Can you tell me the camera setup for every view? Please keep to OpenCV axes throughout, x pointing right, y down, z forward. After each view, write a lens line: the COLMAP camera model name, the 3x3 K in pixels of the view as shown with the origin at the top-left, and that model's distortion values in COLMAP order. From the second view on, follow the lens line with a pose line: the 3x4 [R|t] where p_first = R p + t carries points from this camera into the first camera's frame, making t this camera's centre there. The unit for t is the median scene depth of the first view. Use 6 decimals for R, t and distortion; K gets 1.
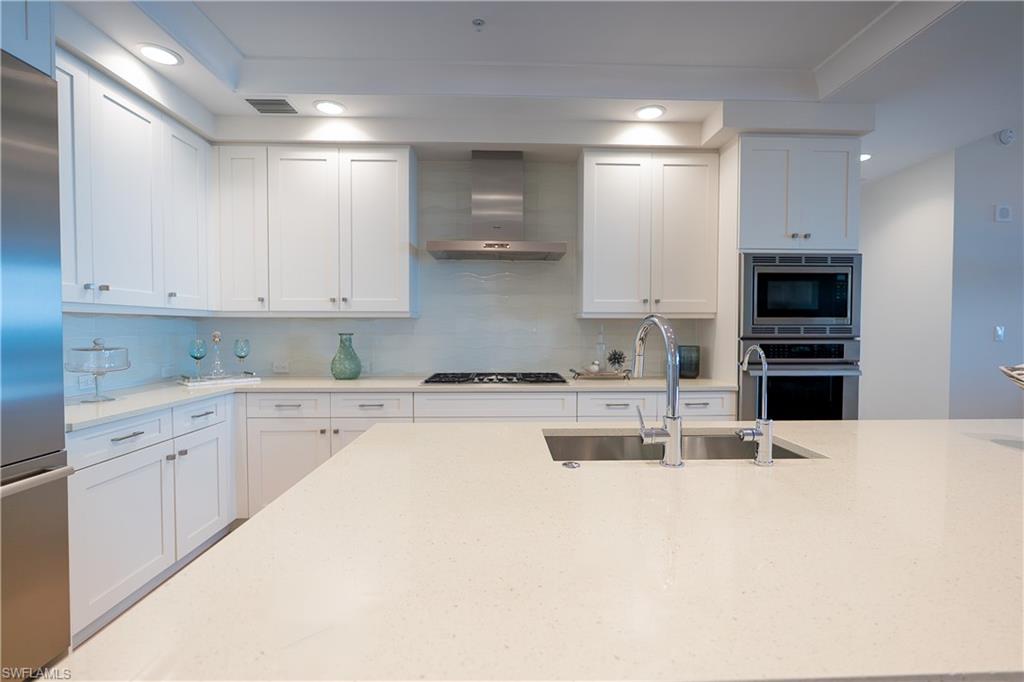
lens RADIAL K [[486.5, 0, 512.0], [0, 486.5, 341.0], [0, 0, 1]] dist [0.000640, 0.000151]
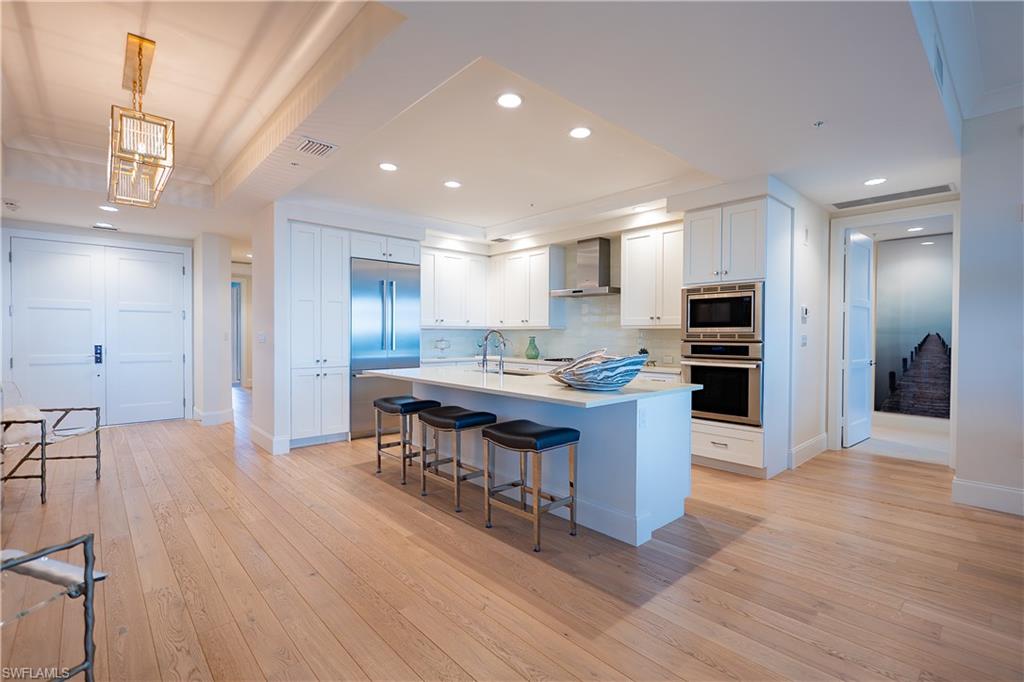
lens RADIAL K [[466.4, 0, 519.2], [0, 466.4, 341.5], [0, 0, 1]] dist [-0.009987, -0.000119]
pose [[0.652425, 0.013030, -0.757741, 1.274865], [-0.025386, 0.999667, -0.004668, 0.016944], [0.757428, 0.022282, 0.652539, -0.392720]]
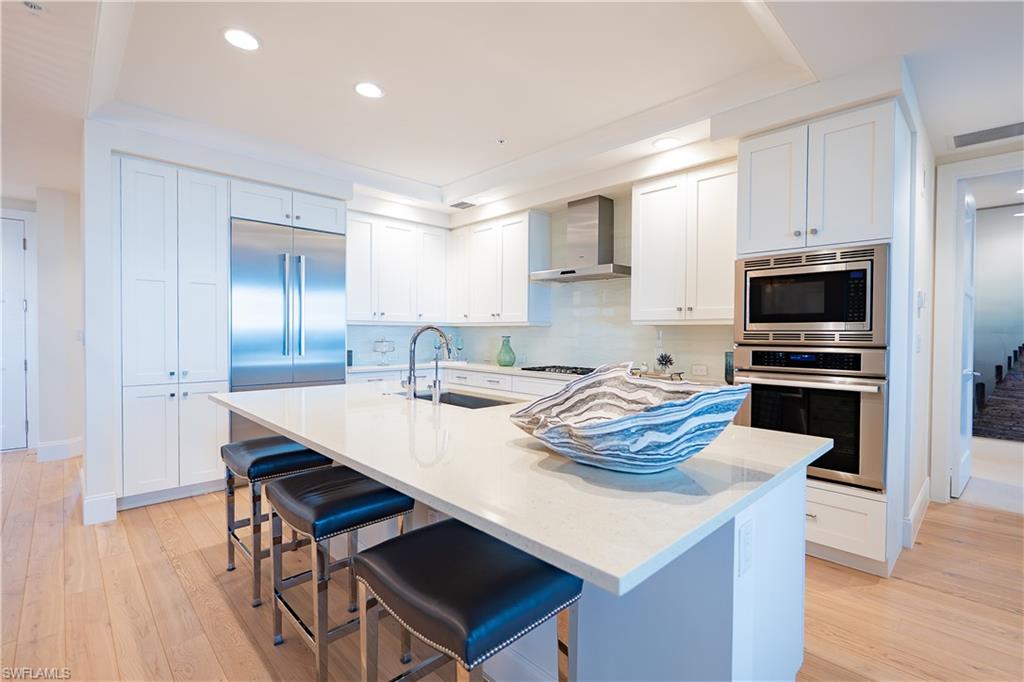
lens RADIAL K [[466.4, 0, 519.2], [0, 466.4, 341.5], [0, 0, 1]] dist [-0.009987, -0.000119]
pose [[0.675027, 0.017099, -0.737595, 0.874470], [-0.026387, 0.999651, -0.000975, 0.001469], [0.737321, 0.020121, 0.675243, 0.029793]]
